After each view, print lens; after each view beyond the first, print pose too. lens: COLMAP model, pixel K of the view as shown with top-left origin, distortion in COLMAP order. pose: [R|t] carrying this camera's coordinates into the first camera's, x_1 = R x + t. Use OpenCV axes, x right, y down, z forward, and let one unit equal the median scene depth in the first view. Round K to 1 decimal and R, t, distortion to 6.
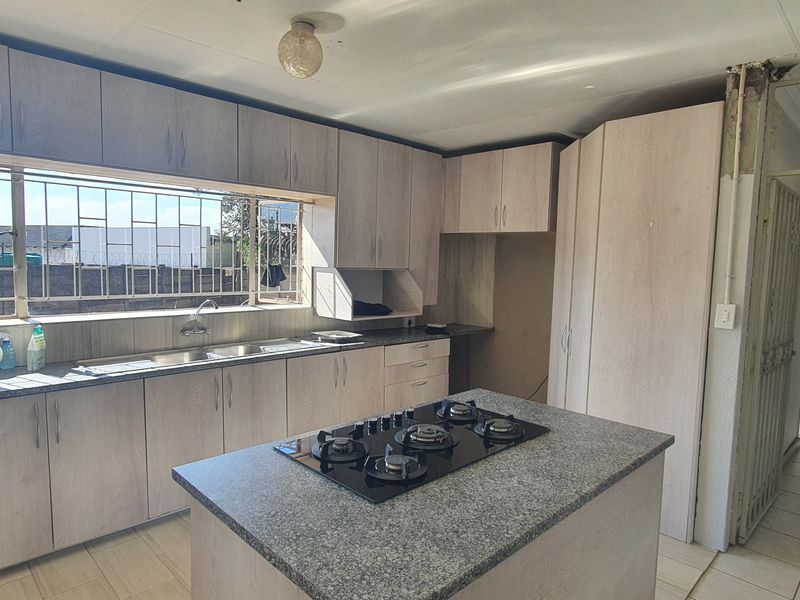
lens RADIAL K [[501.8, 0, 397.9], [0, 501.8, 304.5], [0, 0, 1]] dist [-0.002573, -0.003978]
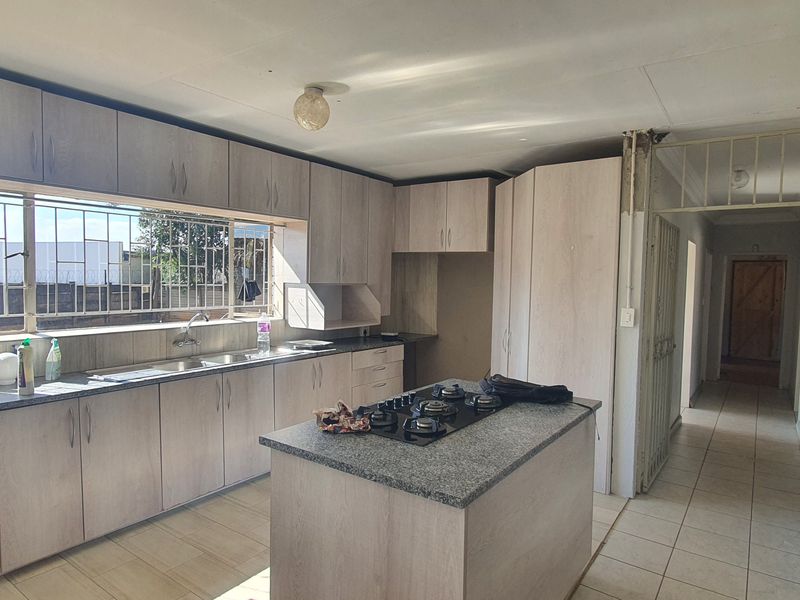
lens RADIAL K [[501.8, 0, 397.9], [0, 501.8, 304.5], [0, 0, 1]] dist [-0.002573, -0.003978]
pose [[0.985452, -0.016000, 0.169200, -0.147310], [0.020971, 0.999398, -0.027634, 0.011535], [-0.168656, 0.030781, 0.985194, -0.177969]]
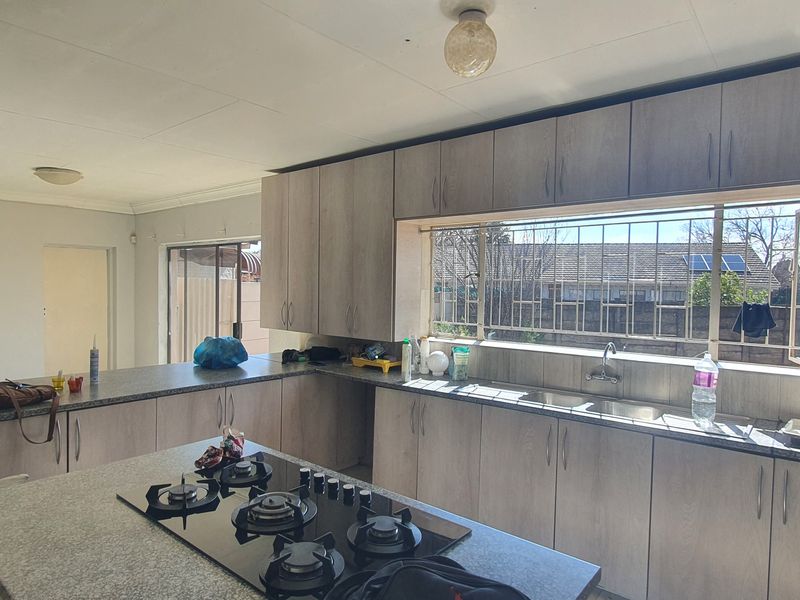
lens RADIAL K [[568.1, 0, 400.0], [0, 568.1, 304.7], [0, 0, 1]] dist [0.089816, 0.000266]
pose [[0.058331, 0.010026, -0.998247, 0.623375], [-0.099015, 0.995077, 0.004208, -0.045230], [0.993375, 0.098596, 0.059036, 0.649194]]
